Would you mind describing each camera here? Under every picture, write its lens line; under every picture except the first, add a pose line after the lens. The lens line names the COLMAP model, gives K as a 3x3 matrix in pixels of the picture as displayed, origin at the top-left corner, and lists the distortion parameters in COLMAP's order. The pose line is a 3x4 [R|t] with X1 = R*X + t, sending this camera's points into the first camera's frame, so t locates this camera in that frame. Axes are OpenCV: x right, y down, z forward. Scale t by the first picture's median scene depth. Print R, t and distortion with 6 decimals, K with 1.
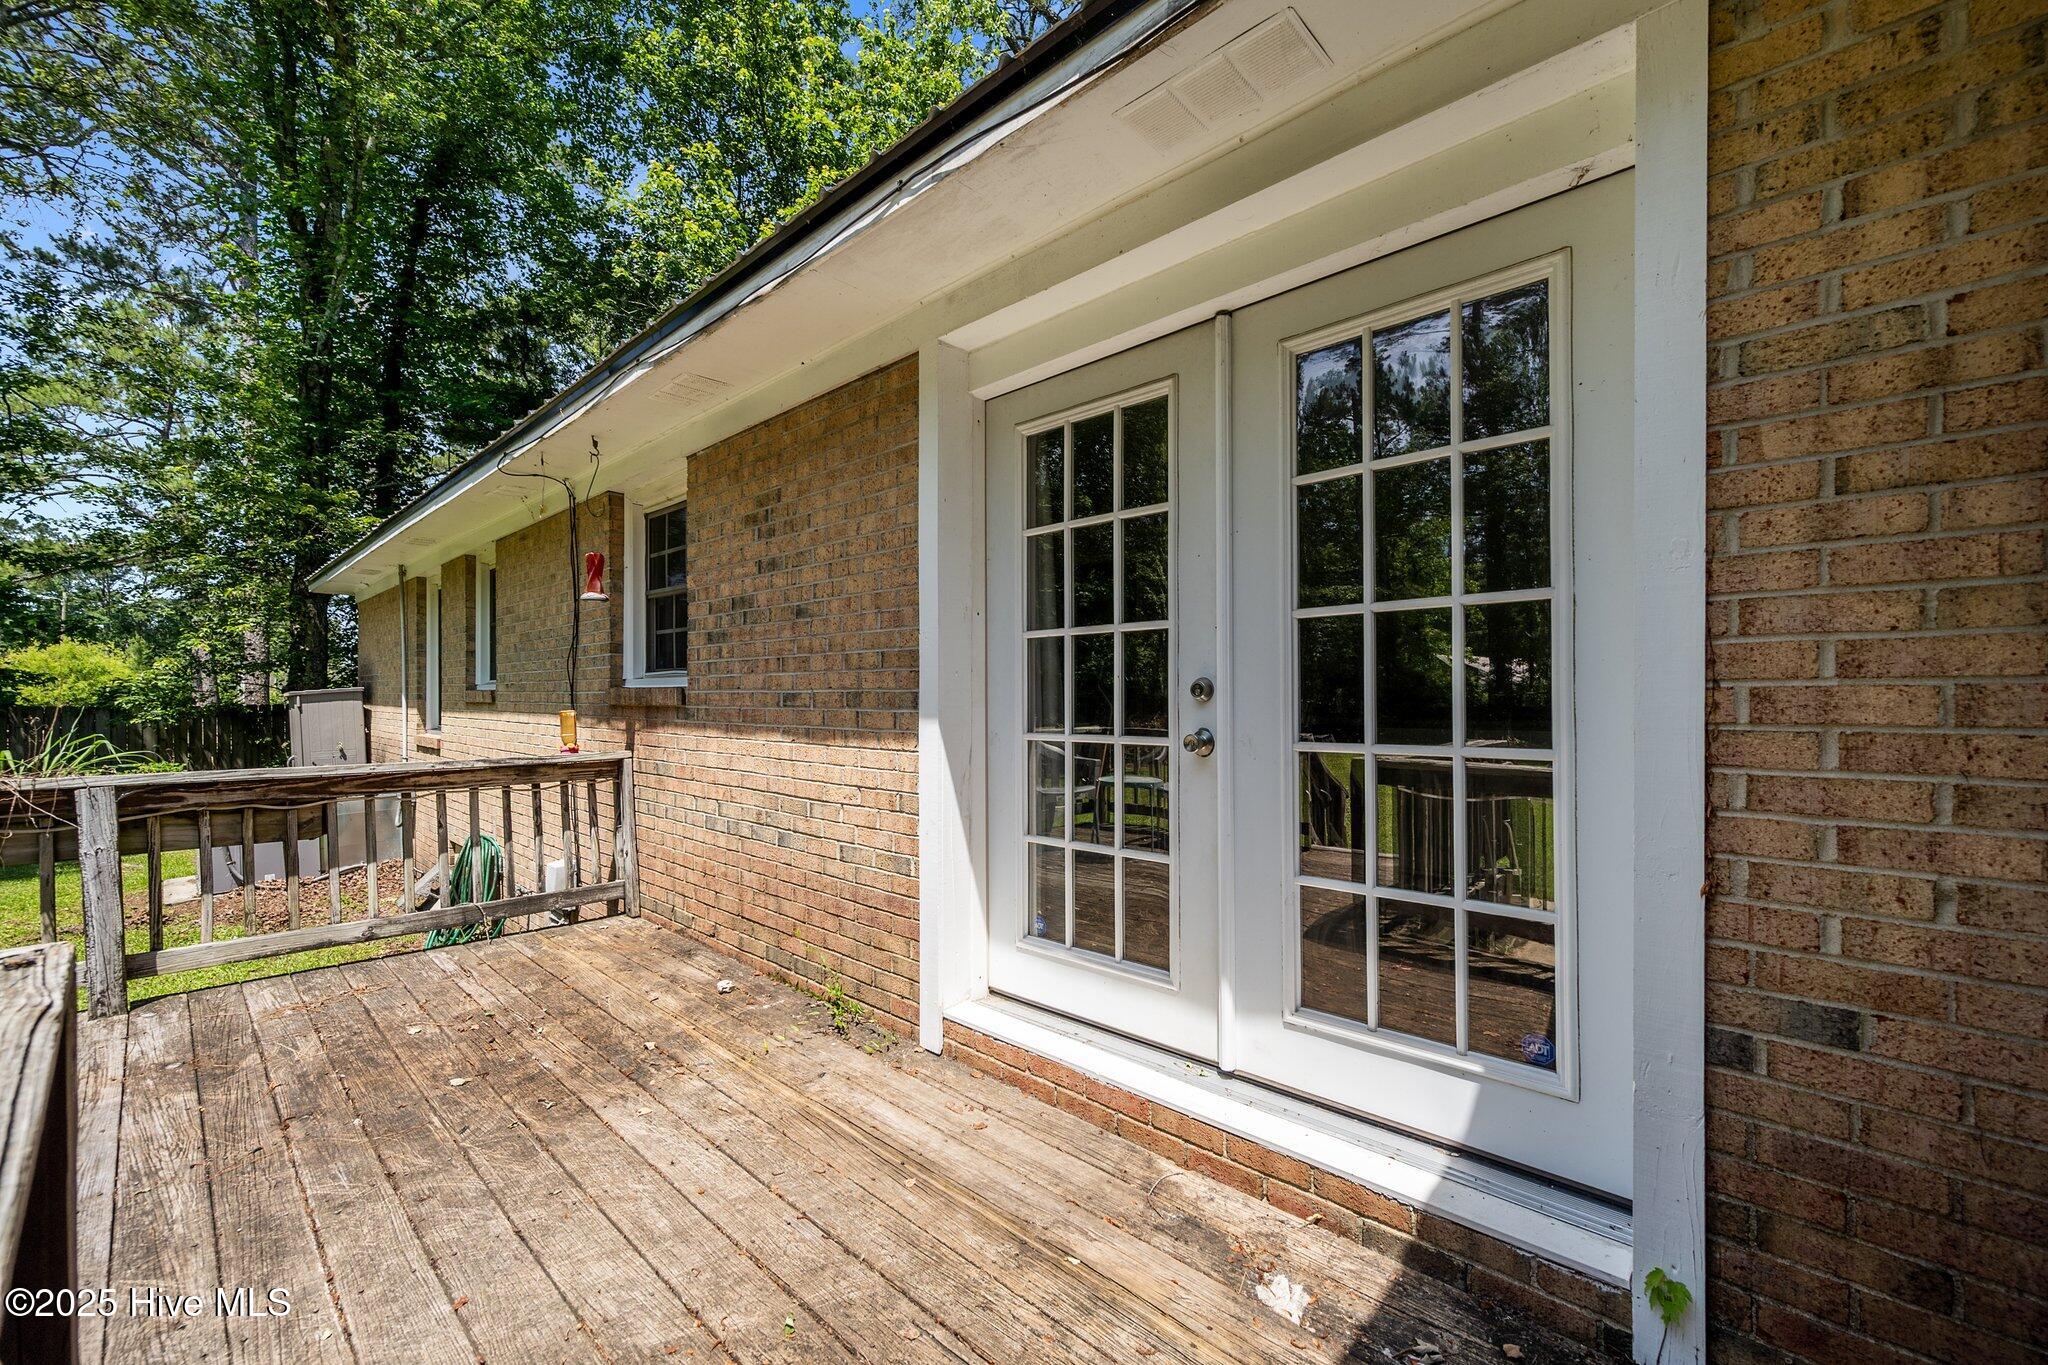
lens RADIAL K [[813.7, 0, 1023.6], [0, 813.7, 692.2], [0, 0, 1]] dist [-0.001950, 0.000002]
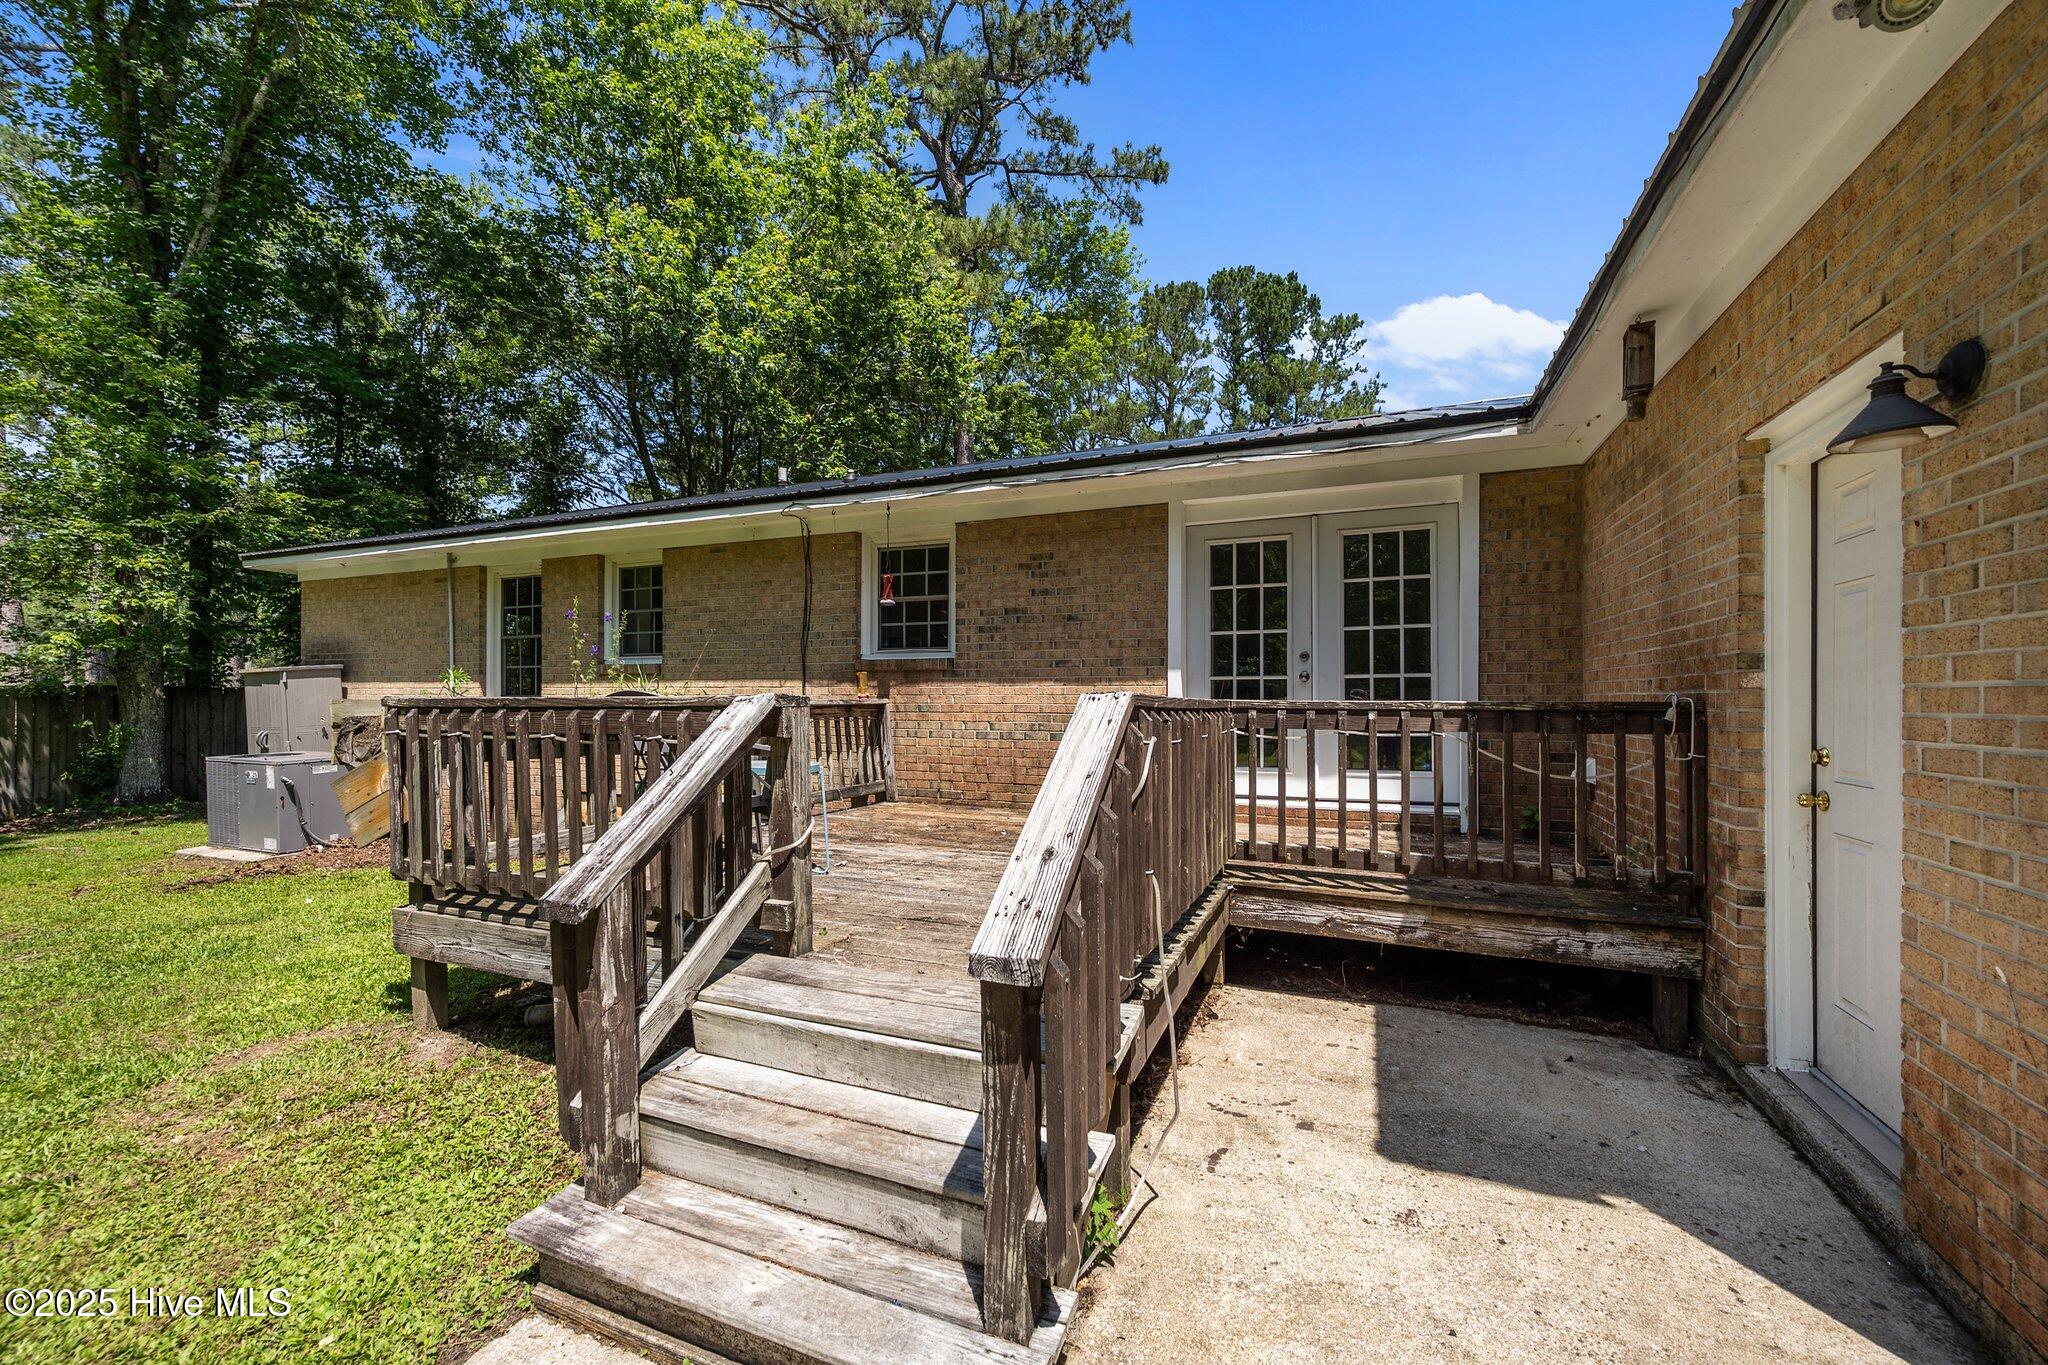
lens RADIAL K [[813.7, 0, 1026.7], [0, 813.7, 687.8], [0, 0, 1]] dist [-0.001950, 0.000002]
pose [[0.941053, 0.005795, 0.338210, -1.249715], [-0.003596, 0.999968, -0.007127, 0.099805], [-0.338241, 0.005491, 0.941044, -0.960794]]
